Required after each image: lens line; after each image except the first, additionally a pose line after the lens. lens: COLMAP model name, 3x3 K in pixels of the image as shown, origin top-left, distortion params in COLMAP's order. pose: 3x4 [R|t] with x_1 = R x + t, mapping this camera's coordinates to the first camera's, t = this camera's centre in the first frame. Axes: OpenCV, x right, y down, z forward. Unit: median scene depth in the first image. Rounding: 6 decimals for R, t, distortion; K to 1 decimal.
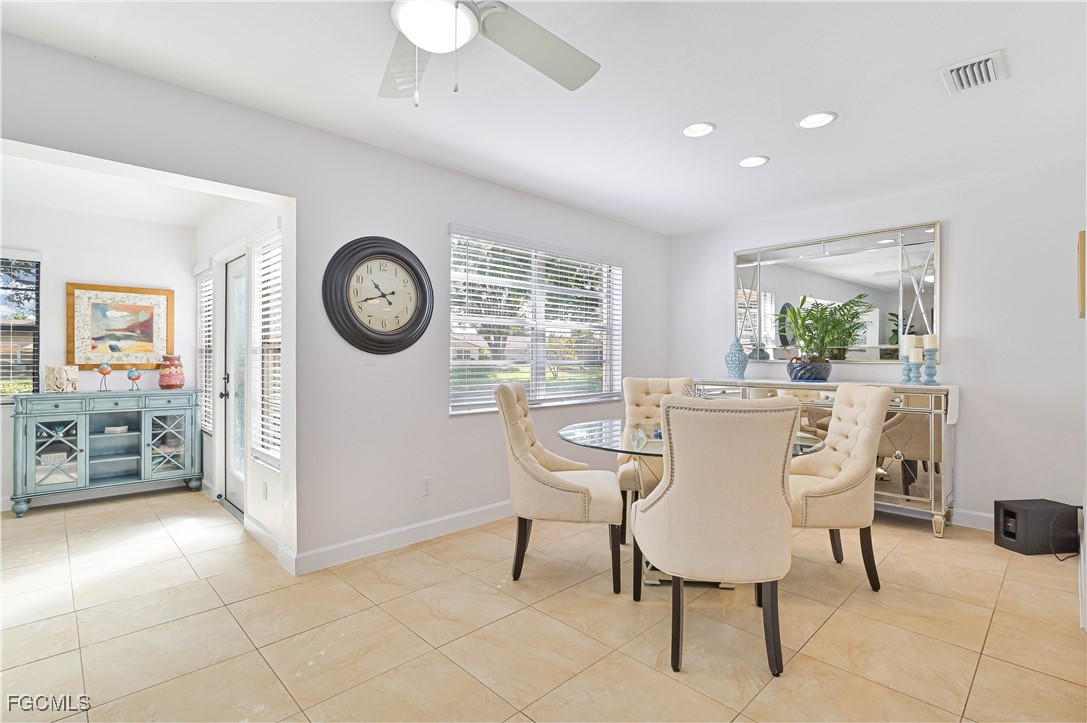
lens RADIAL K [[501.0, 0, 539.8], [0, 501.0, 361.7], [0, 0, 1]] dist [0.012088, 0.000046]
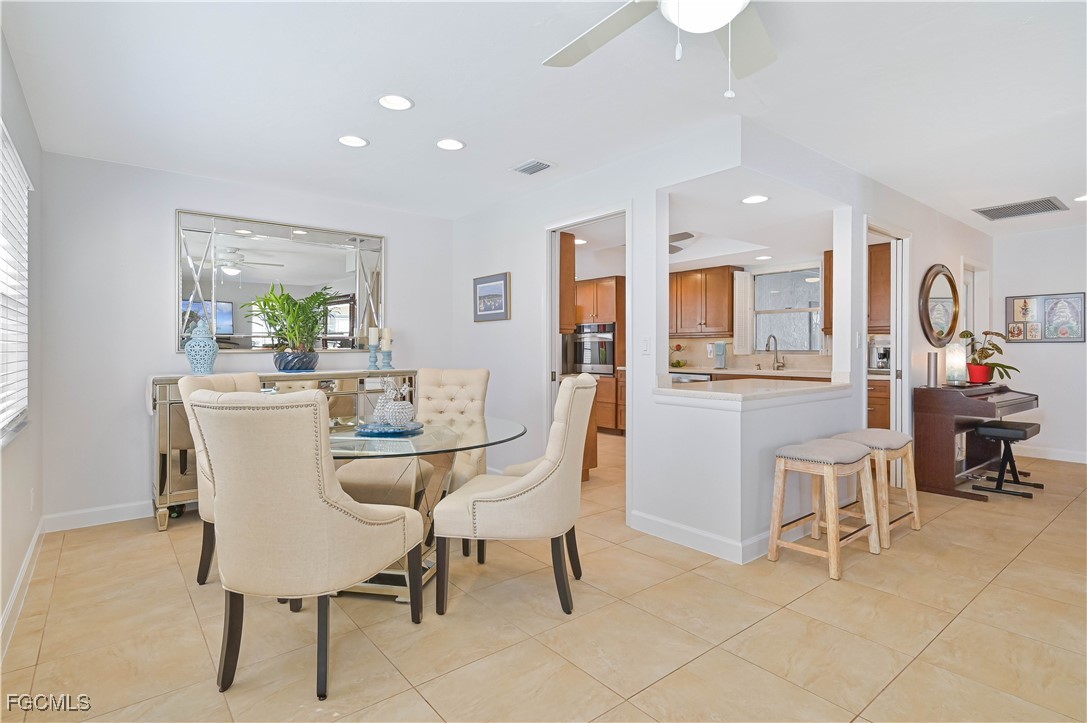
lens RADIAL K [[546.2, 0, 544.8], [0, 546.2, 356.9], [0, 0, 1]] dist [-0.003433, -0.000104]
pose [[0.093867, -0.015358, 0.995466, -0.736133], [0.004837, 0.999876, 0.014970, -0.002515], [-0.995573, 0.003410, 0.093929, 0.694166]]
